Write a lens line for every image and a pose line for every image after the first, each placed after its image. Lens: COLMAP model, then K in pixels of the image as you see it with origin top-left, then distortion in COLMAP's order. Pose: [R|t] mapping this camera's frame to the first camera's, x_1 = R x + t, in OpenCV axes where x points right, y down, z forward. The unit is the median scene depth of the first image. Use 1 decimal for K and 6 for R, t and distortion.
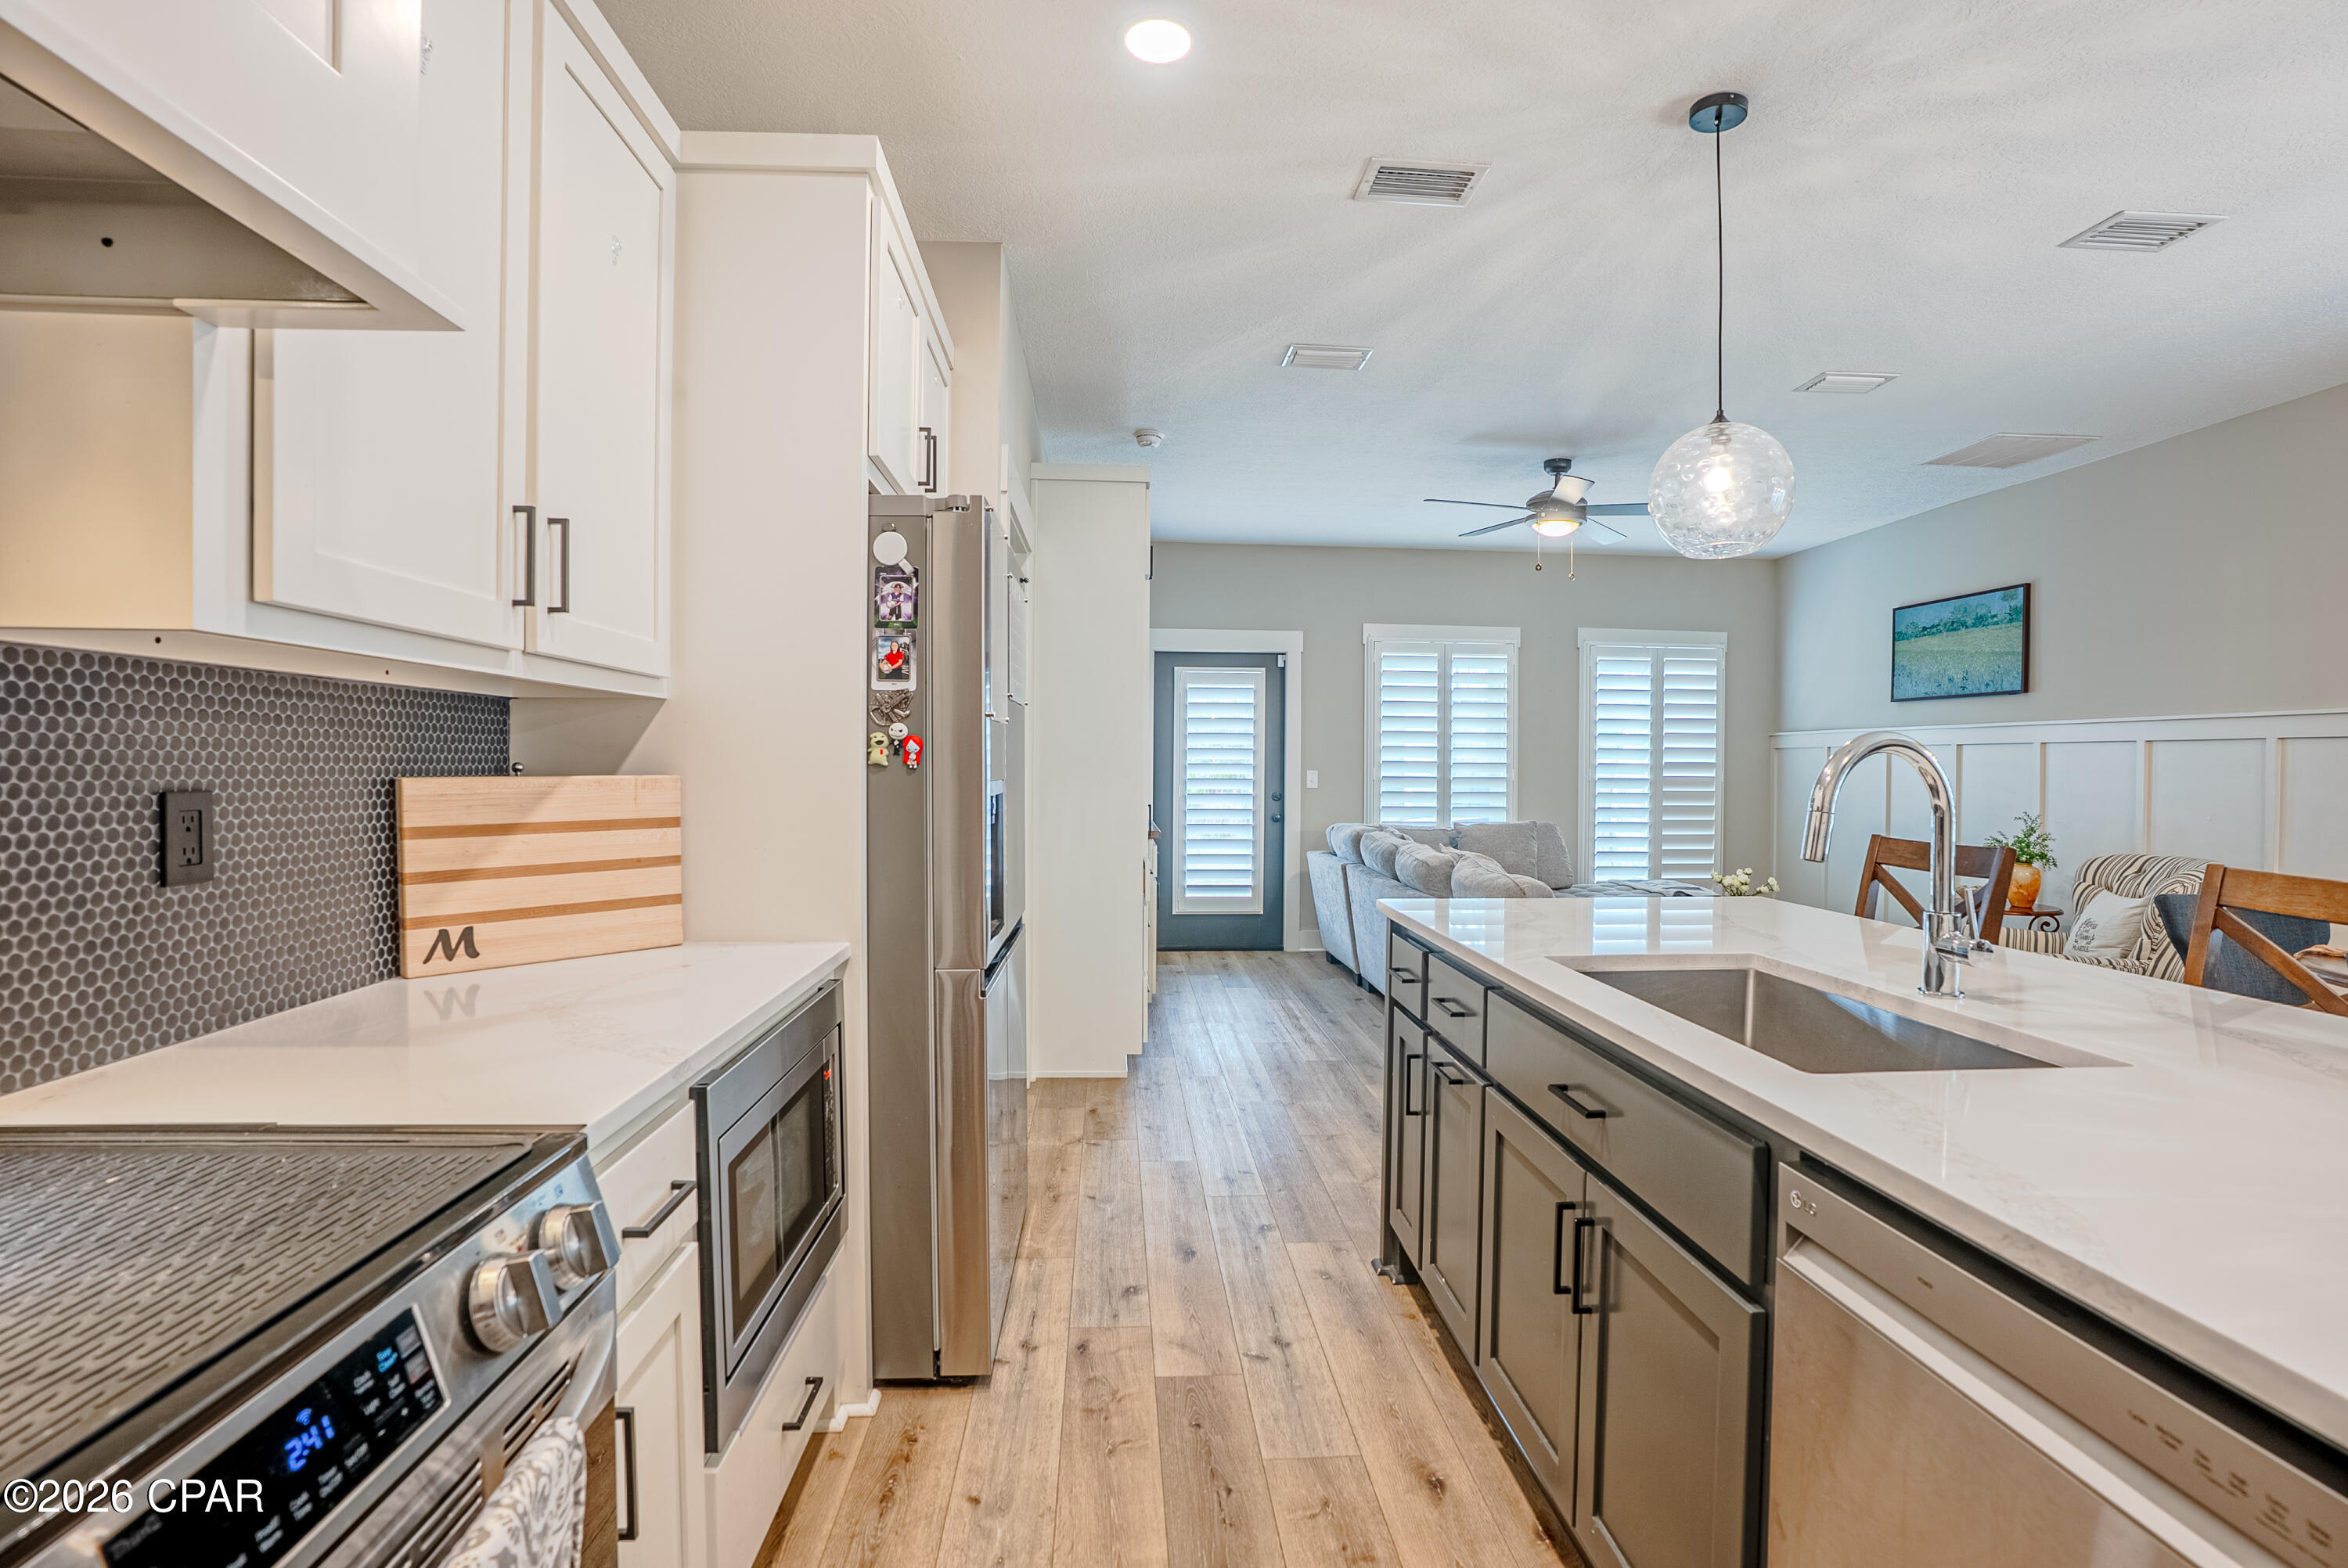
lens RADIAL K [[1102.8, 0, 1176.8], [0, 1102.8, 782.8], [0, 0, 1]] dist [-0.068786, 0.024017]
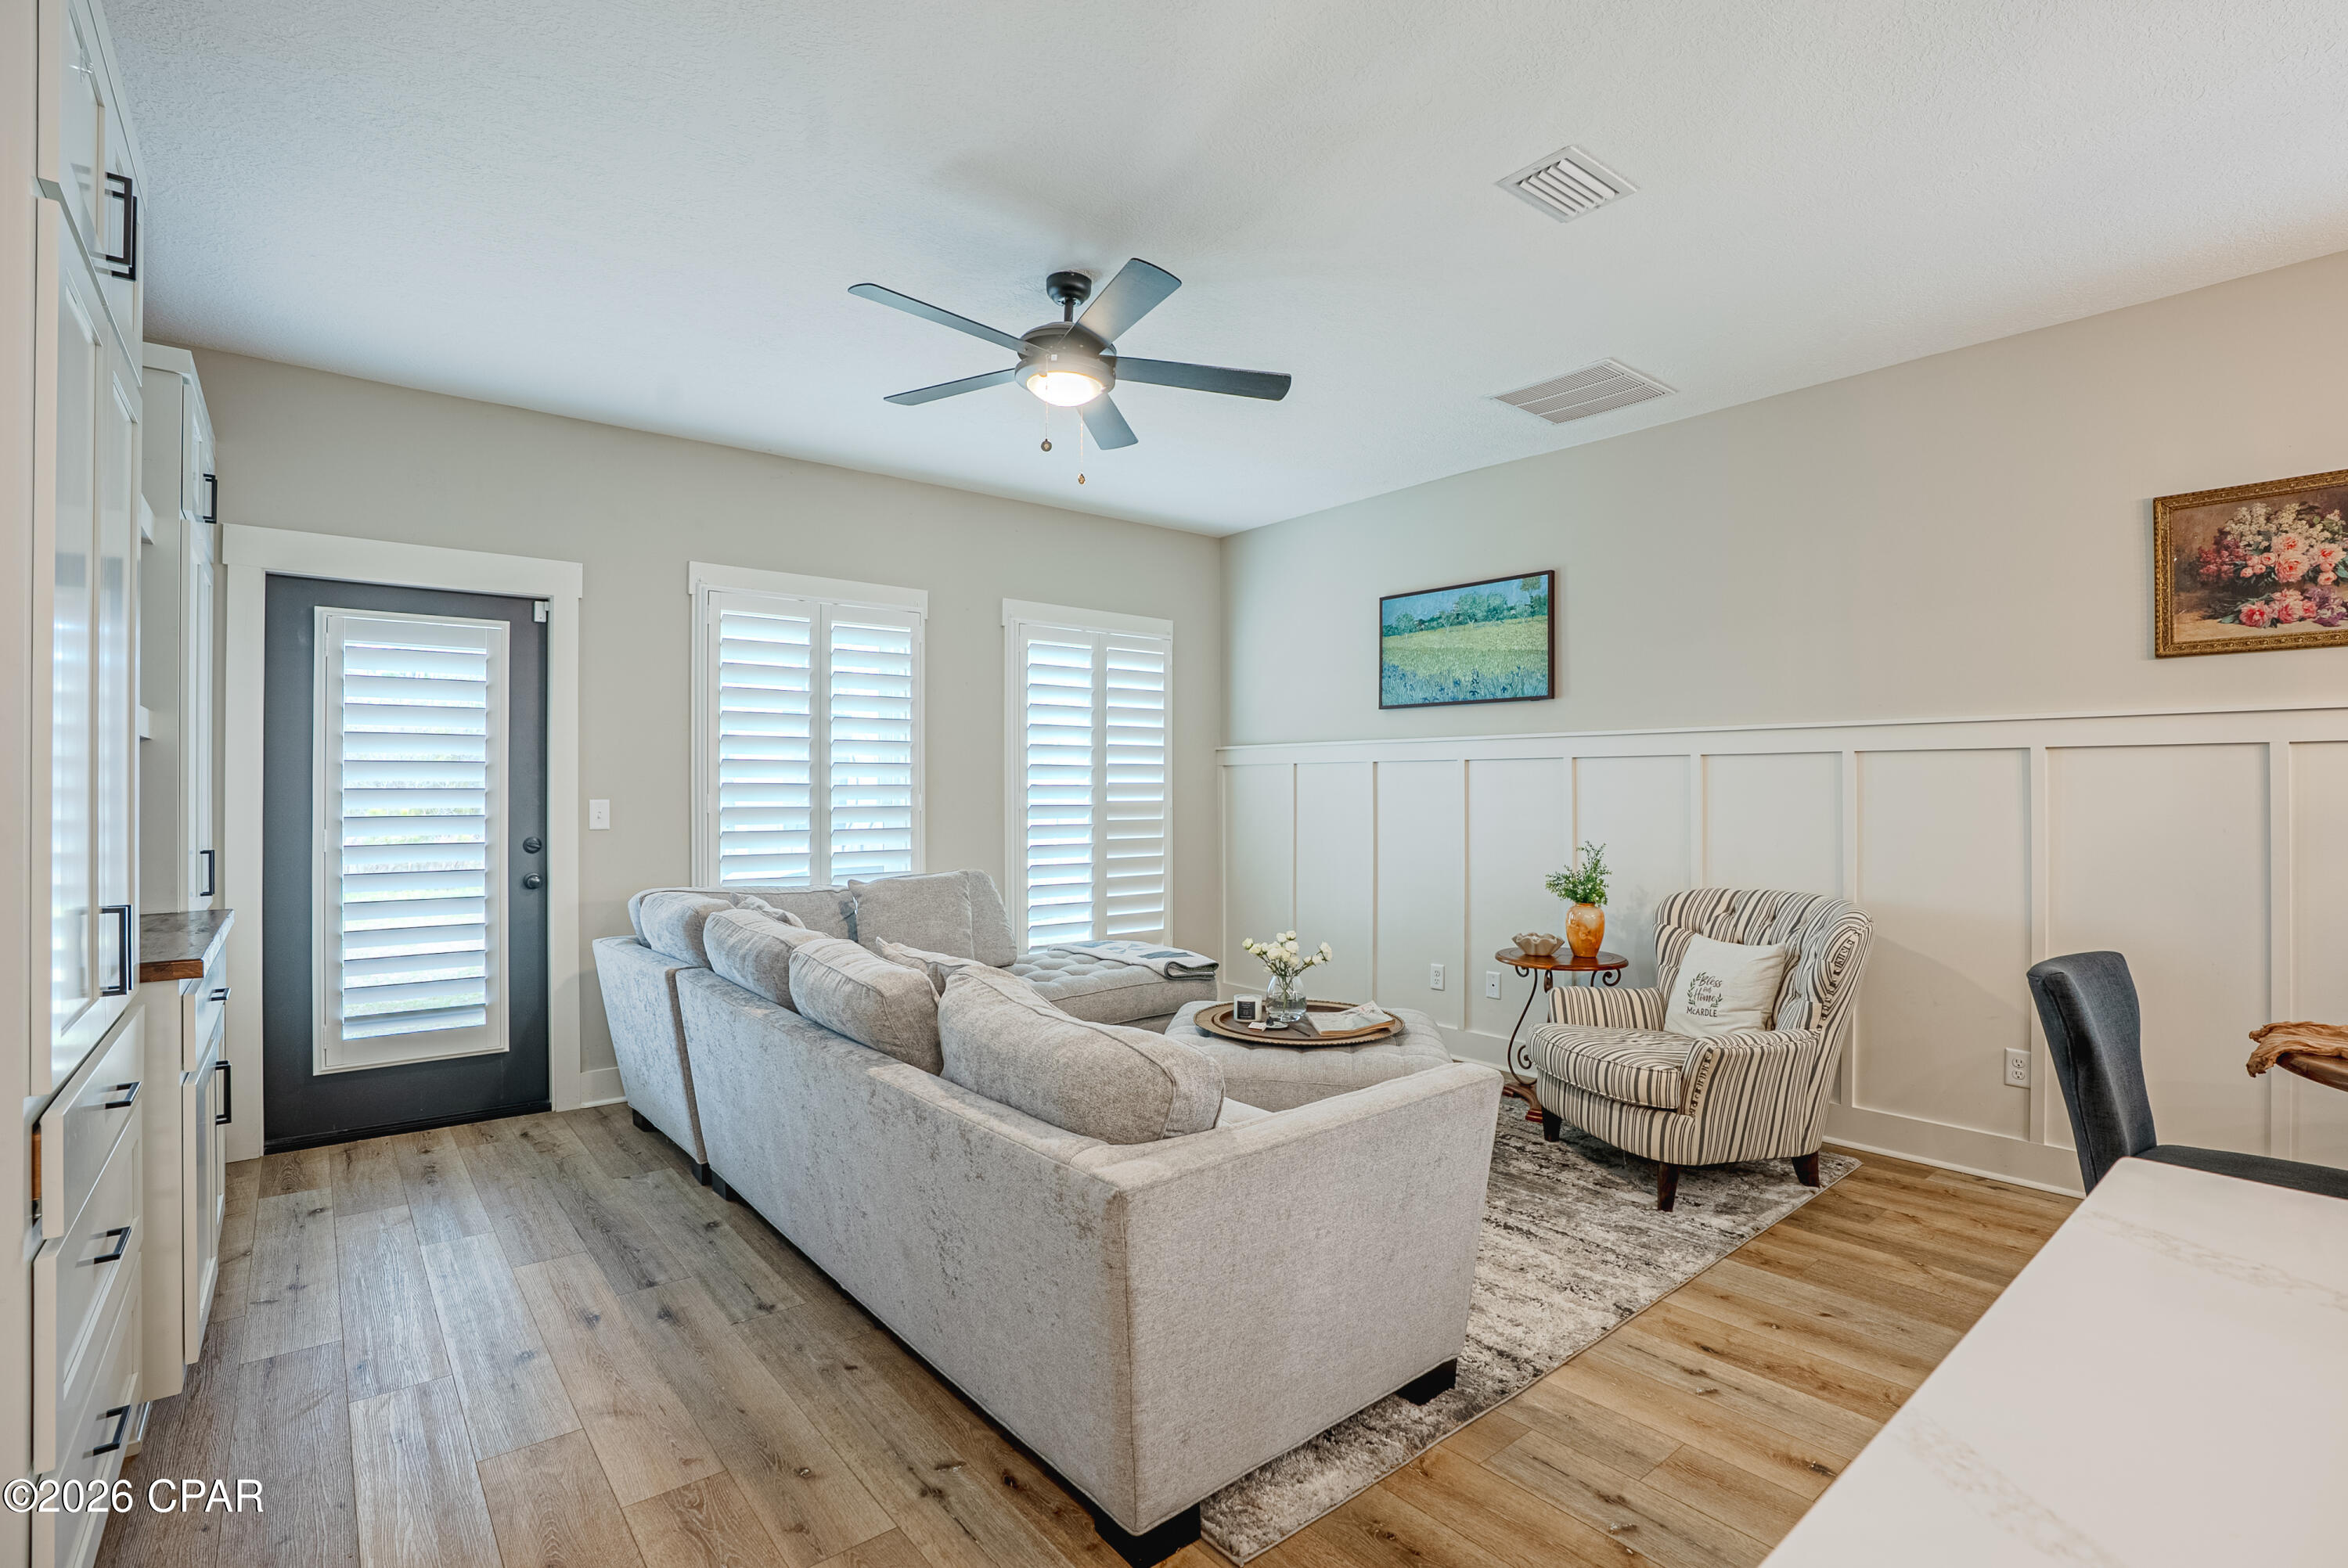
lens RADIAL K [[1102.8, 0, 1185.0], [0, 1102.8, 786.3], [0, 0, 1]] dist [-0.068786, 0.024017]
pose [[0.807668, -0.004804, 0.589618, 0.039702], [0.015551, 0.999793, -0.013156, -0.006749], [-0.589433, 0.019795, 0.807575, 0.401180]]
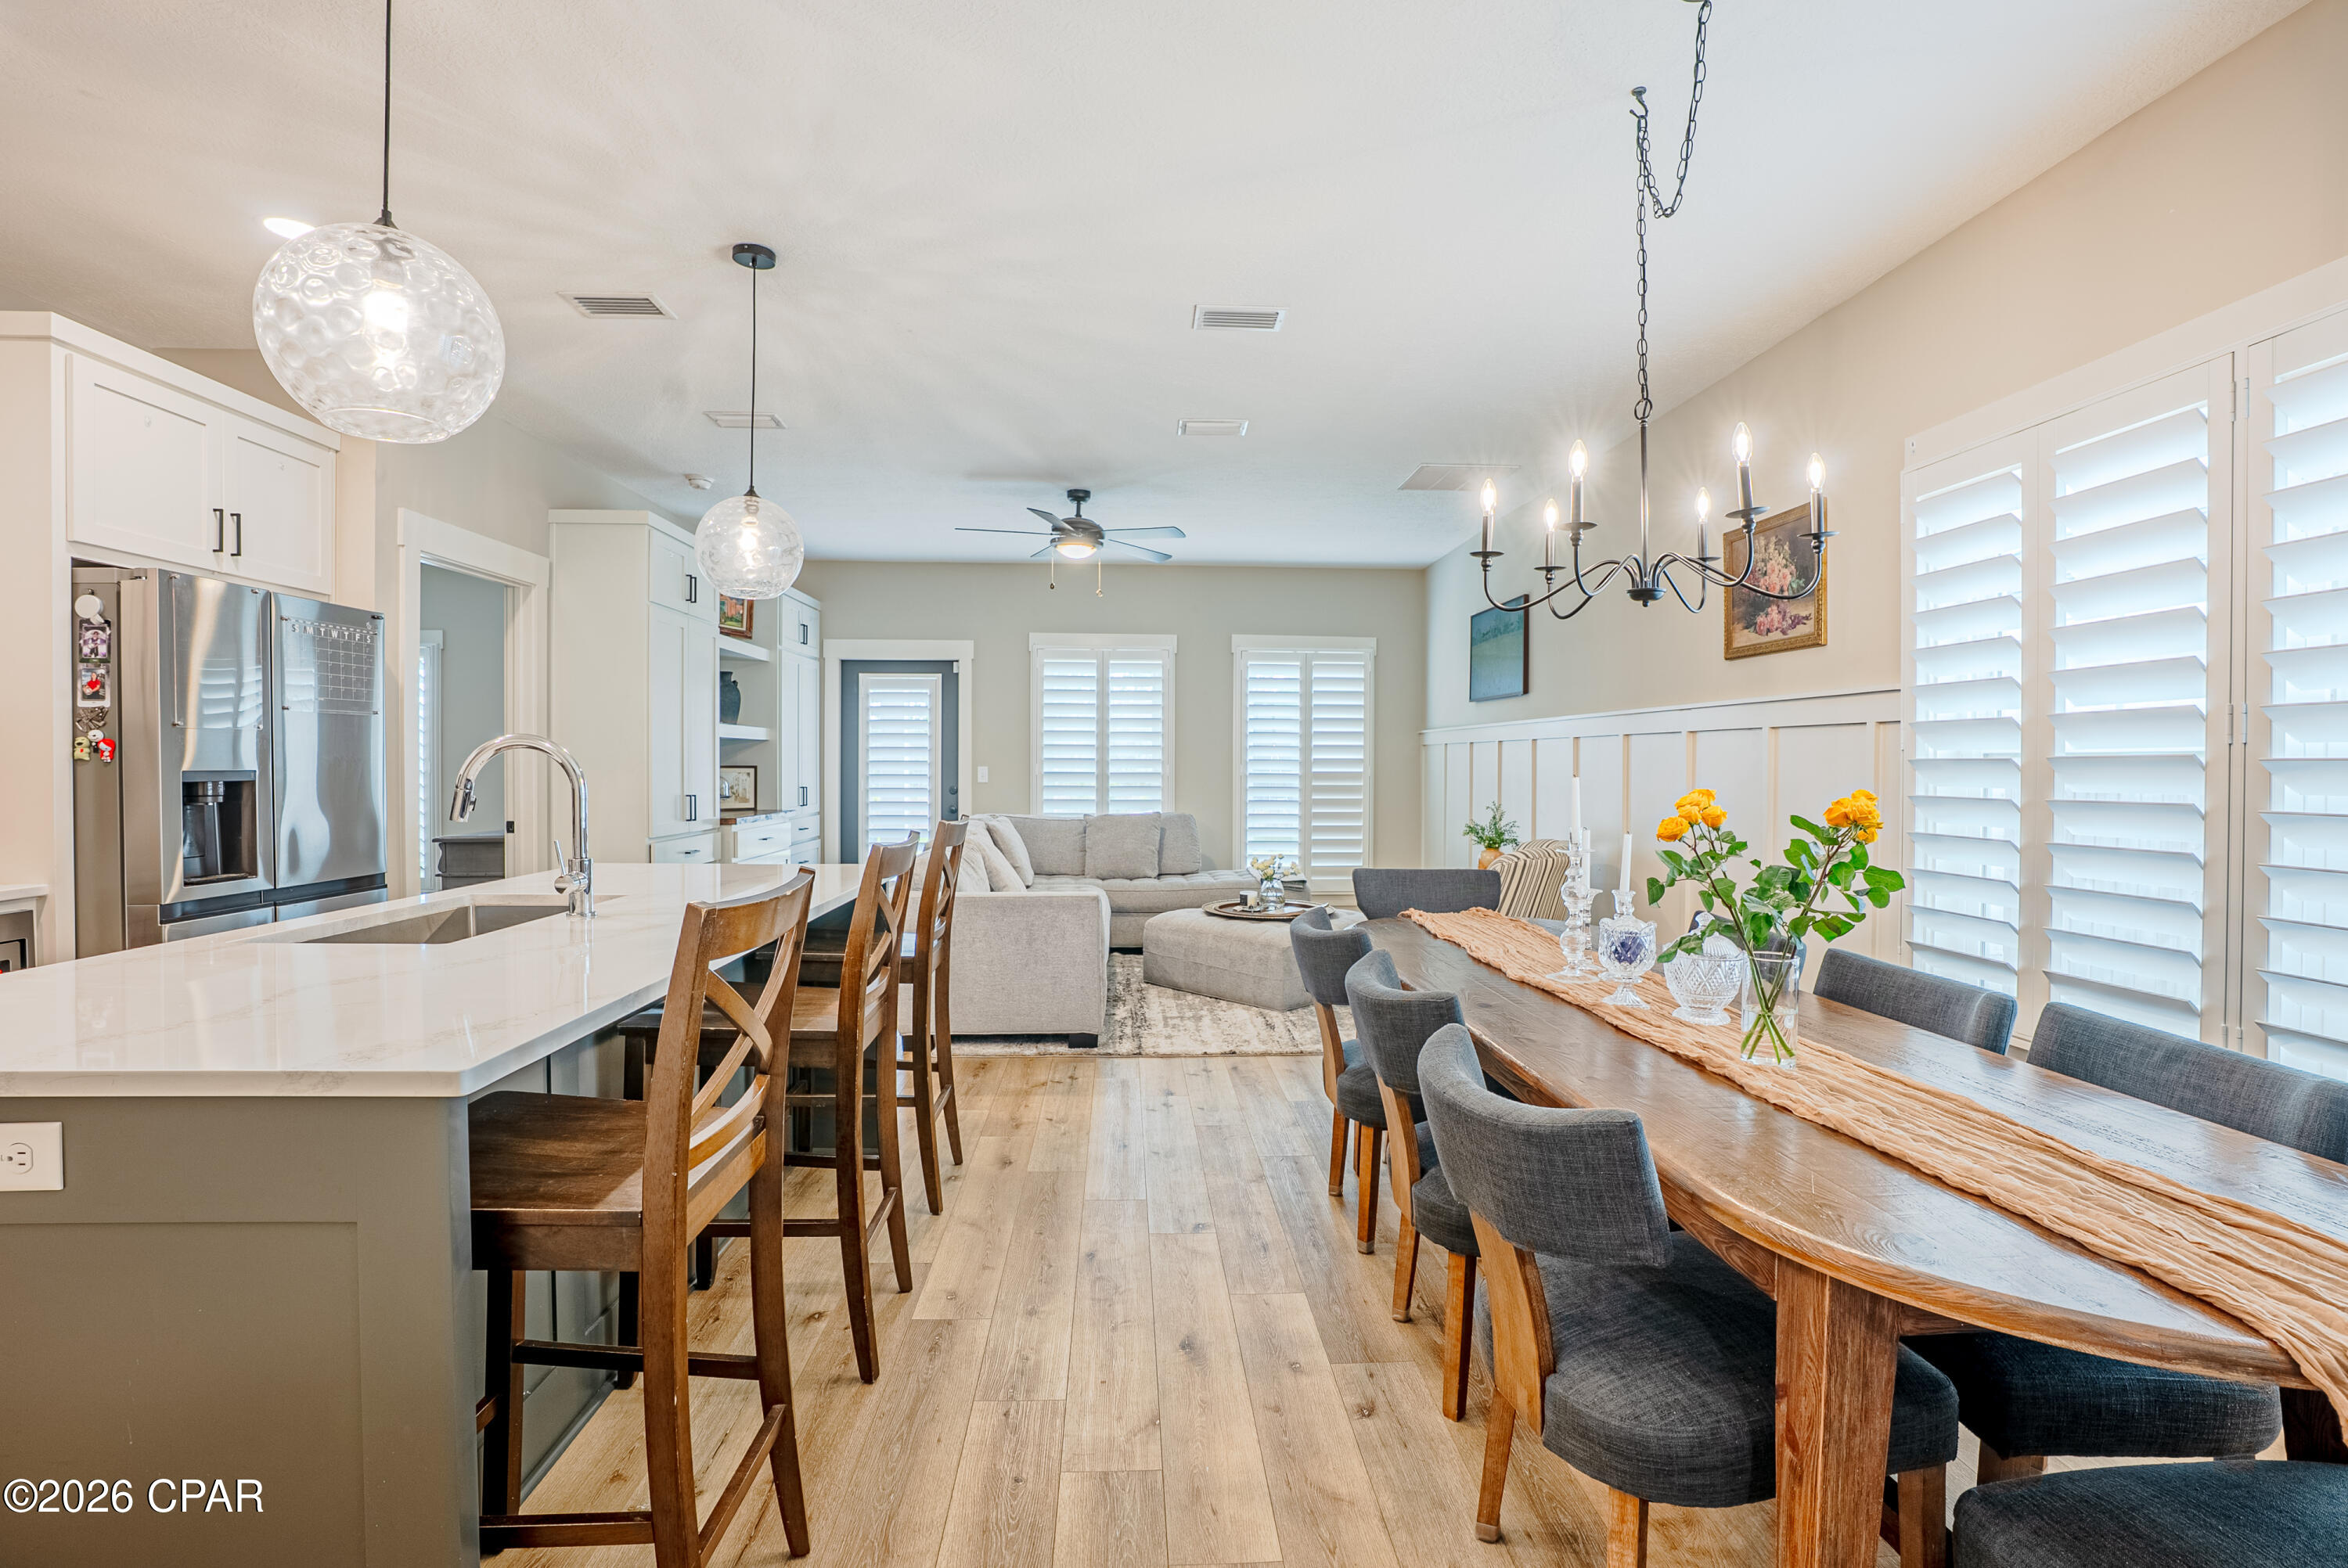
lens RADIAL K [[1102.8, 0, 1180.6], [0, 1102.8, 778.1], [0, 0, 1]] dist [-0.068786, 0.024017]
pose [[0.999898, -0.001174, -0.014245, 0.390712], [0.001131, 0.999995, -0.002984, 0.004333], [0.014248, 0.002968, 0.999894, -0.112762]]
